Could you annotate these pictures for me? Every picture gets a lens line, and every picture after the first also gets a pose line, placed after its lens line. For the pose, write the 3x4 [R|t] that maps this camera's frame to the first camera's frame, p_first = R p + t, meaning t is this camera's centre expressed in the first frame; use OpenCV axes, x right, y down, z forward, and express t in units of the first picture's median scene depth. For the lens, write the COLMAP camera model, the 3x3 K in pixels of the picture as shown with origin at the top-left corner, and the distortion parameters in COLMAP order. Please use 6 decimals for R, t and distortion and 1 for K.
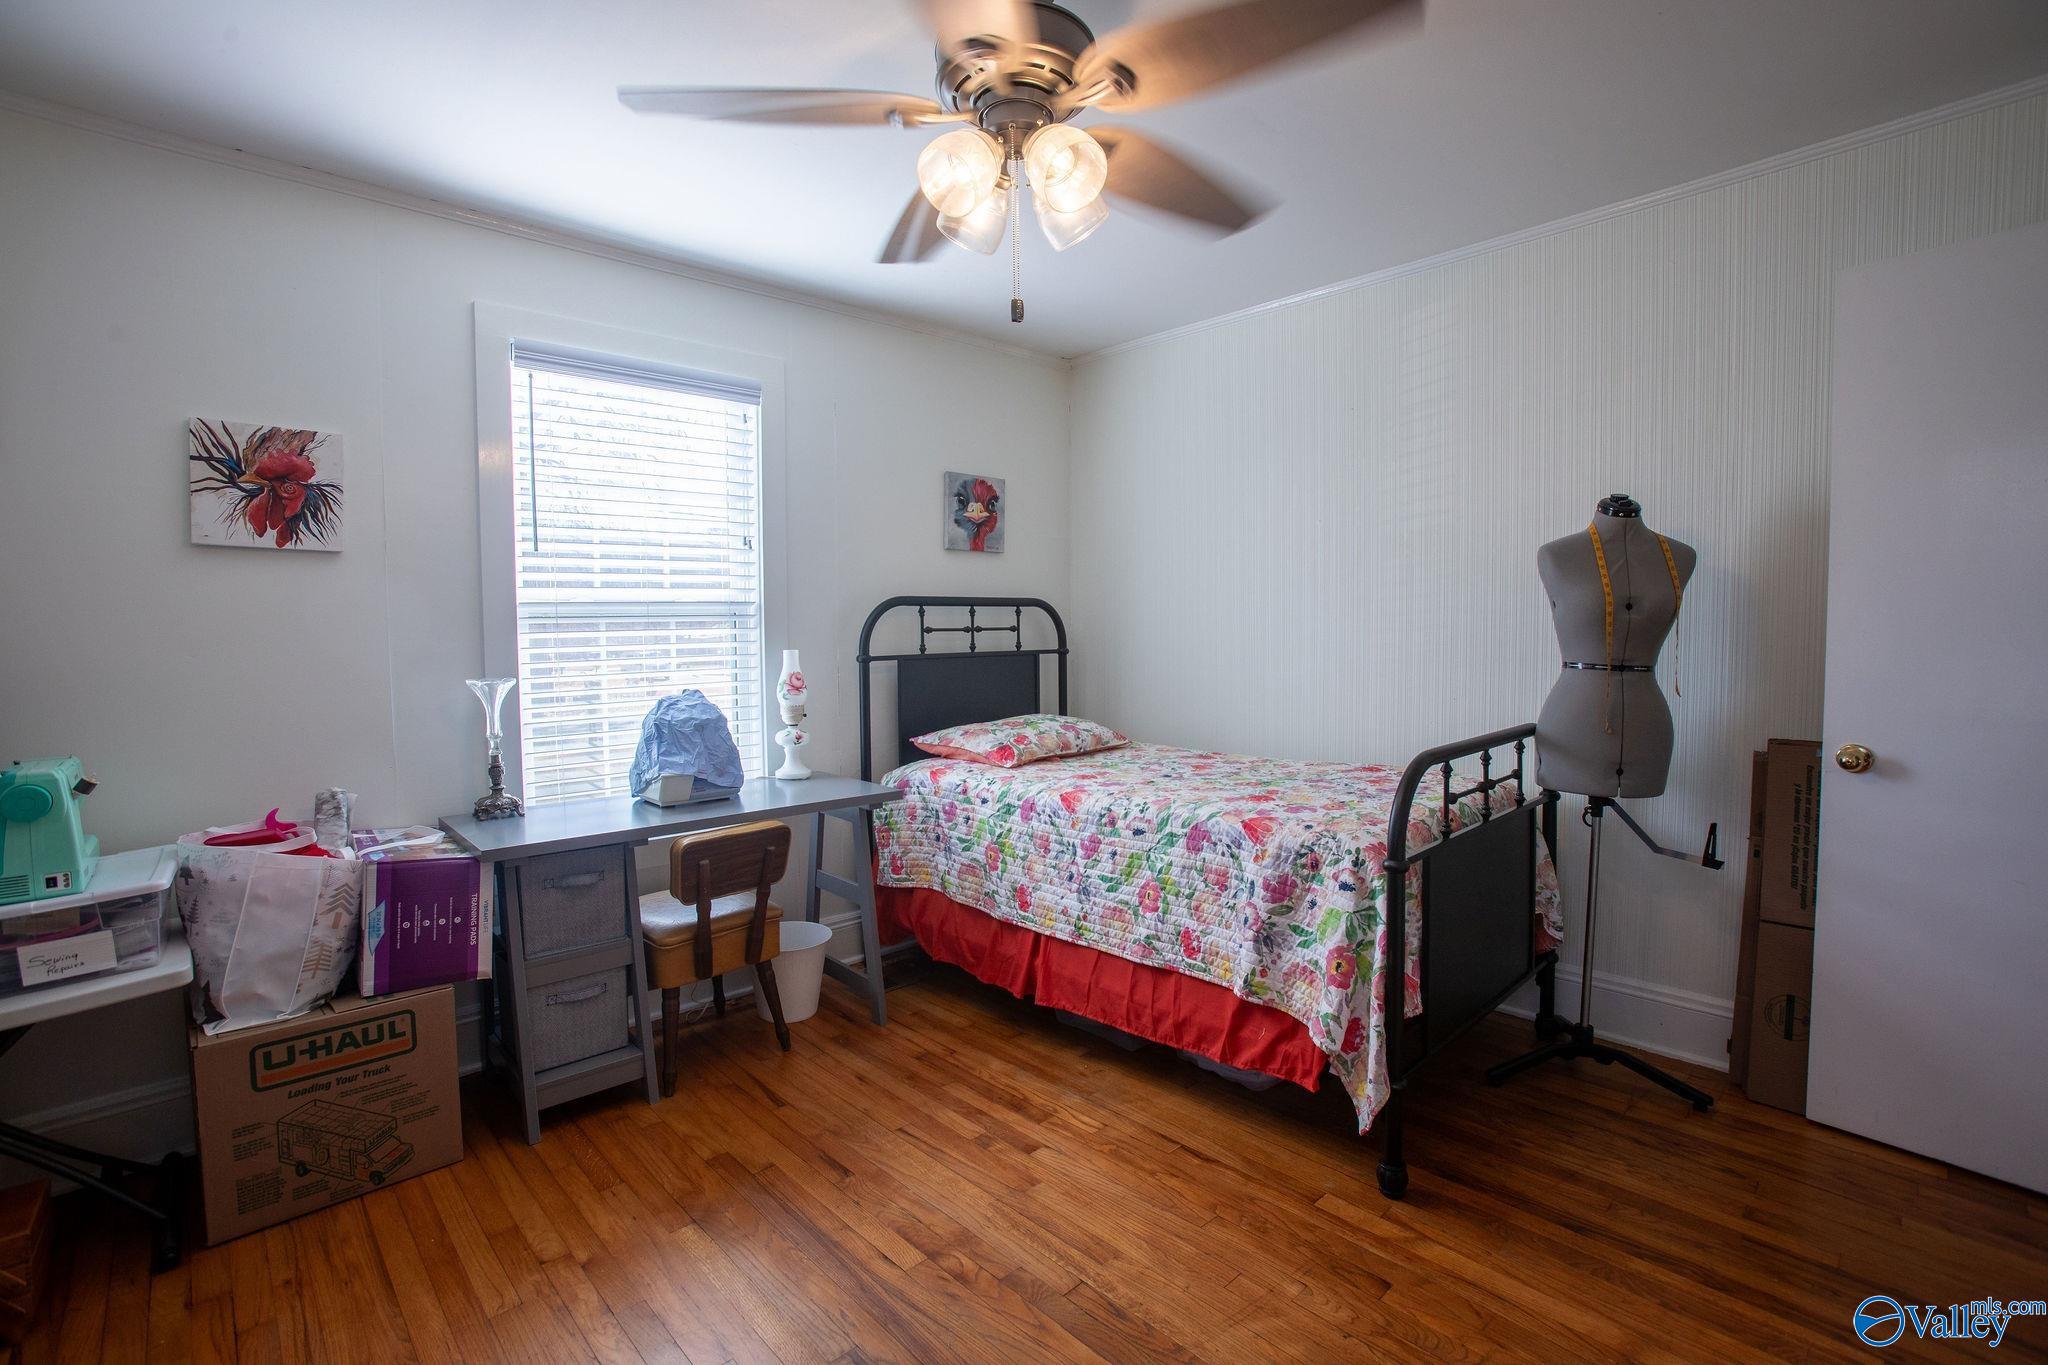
lens RADIAL K [[945.5, 0, 1033.1], [0, 945.5, 674.3], [0, 0, 1]] dist [-0.069013, 0.025292]
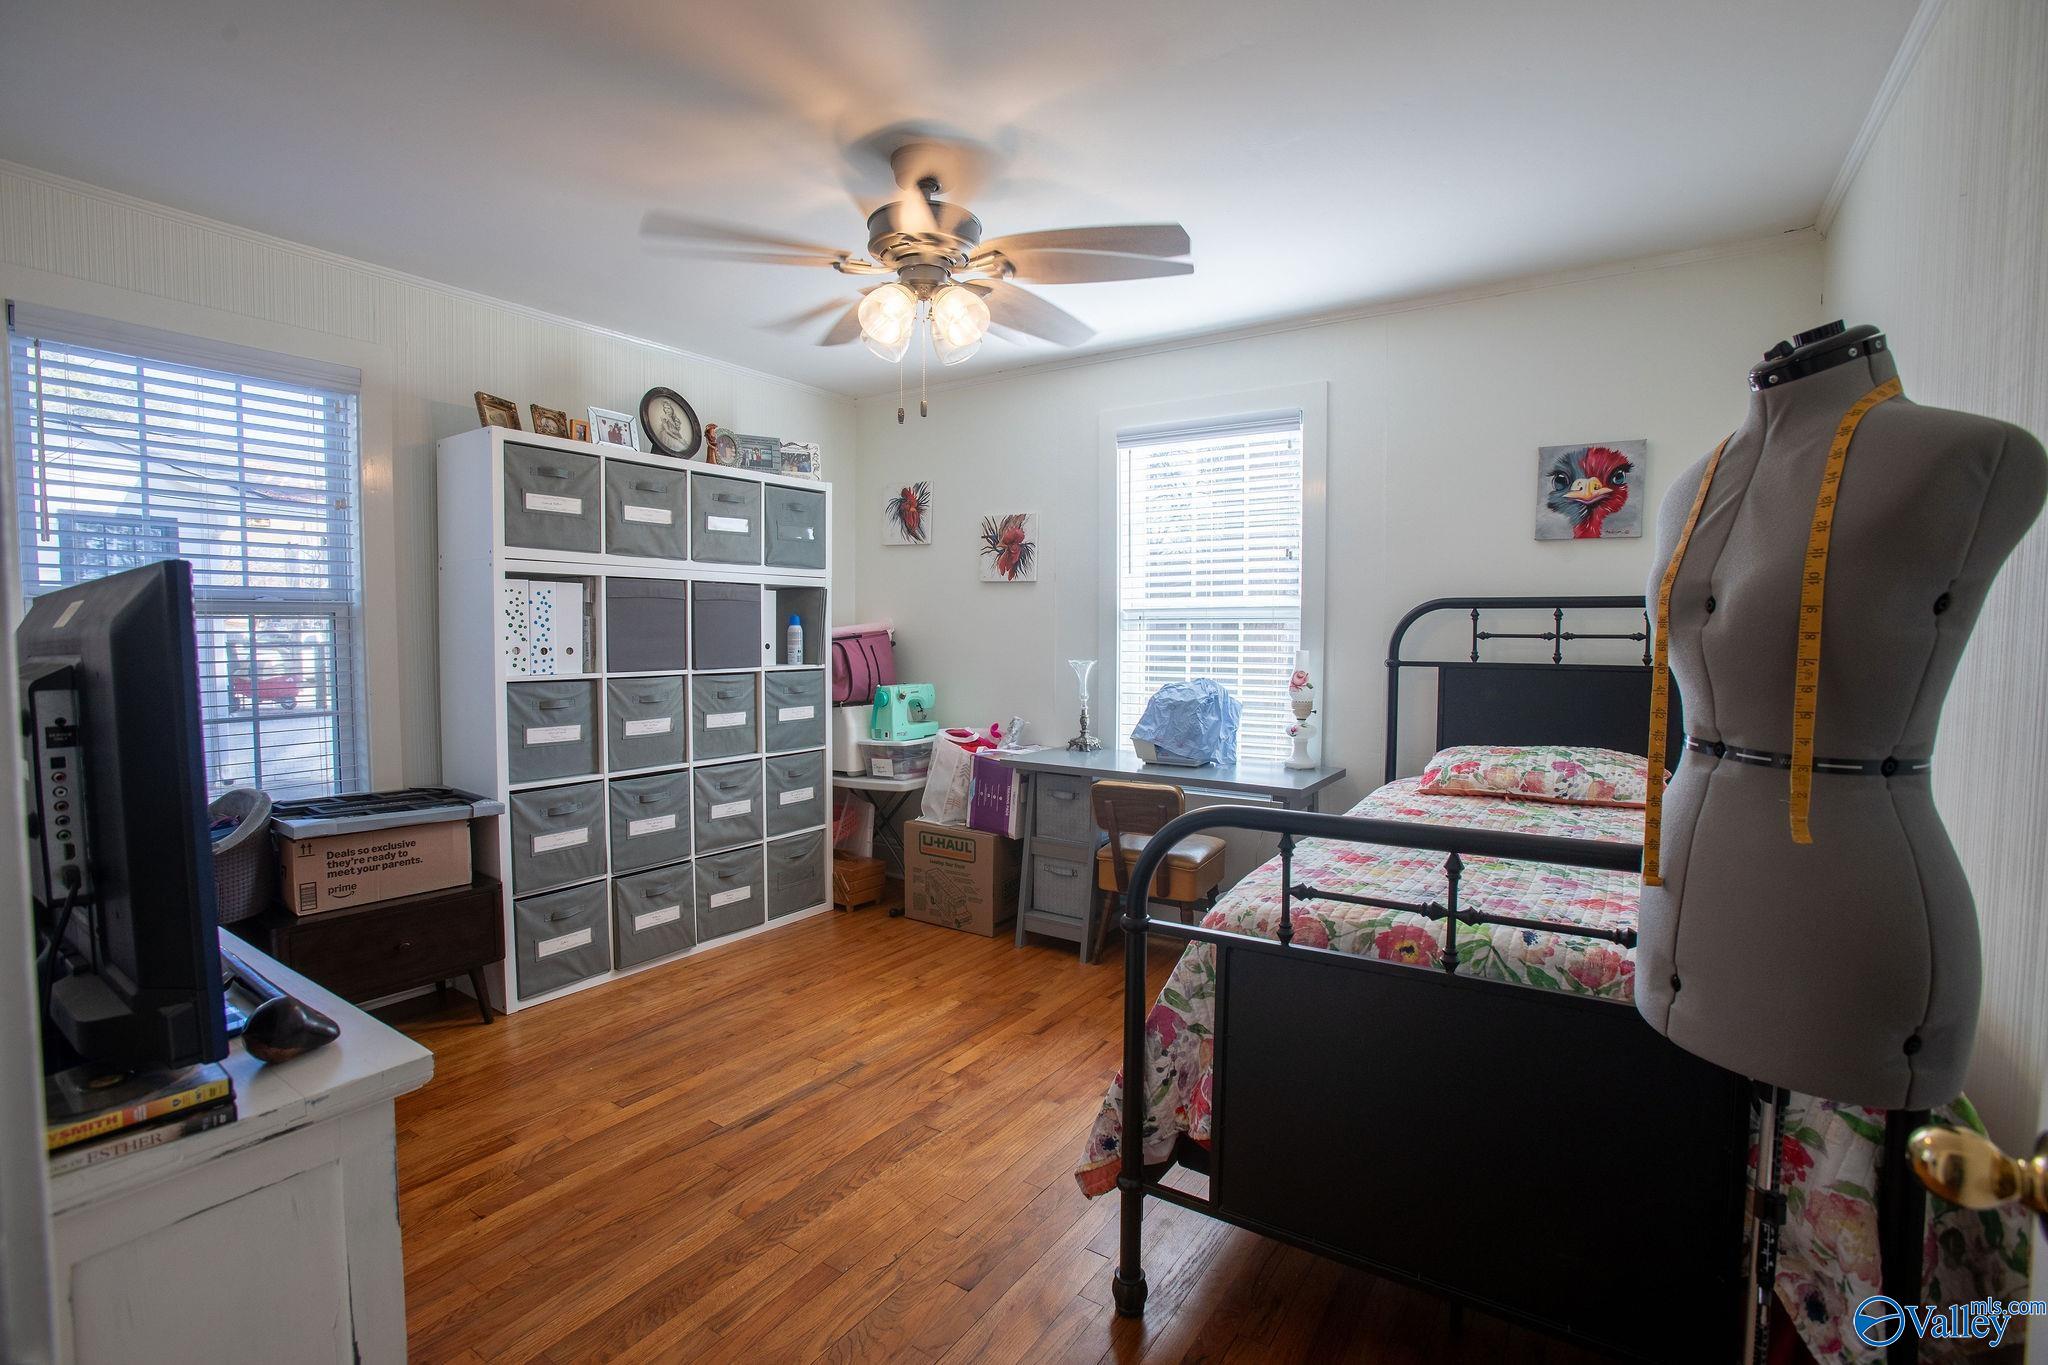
lens RADIAL K [[945.5, 0, 1014.0], [0, 945.5, 684.4], [0, 0, 1]] dist [-0.069013, 0.025292]
pose [[0.211656, 0.073222, -0.974597, 0.737421], [-0.051977, 0.996622, 0.063589, -0.038661], [0.975961, 0.037198, 0.214747, 0.439898]]
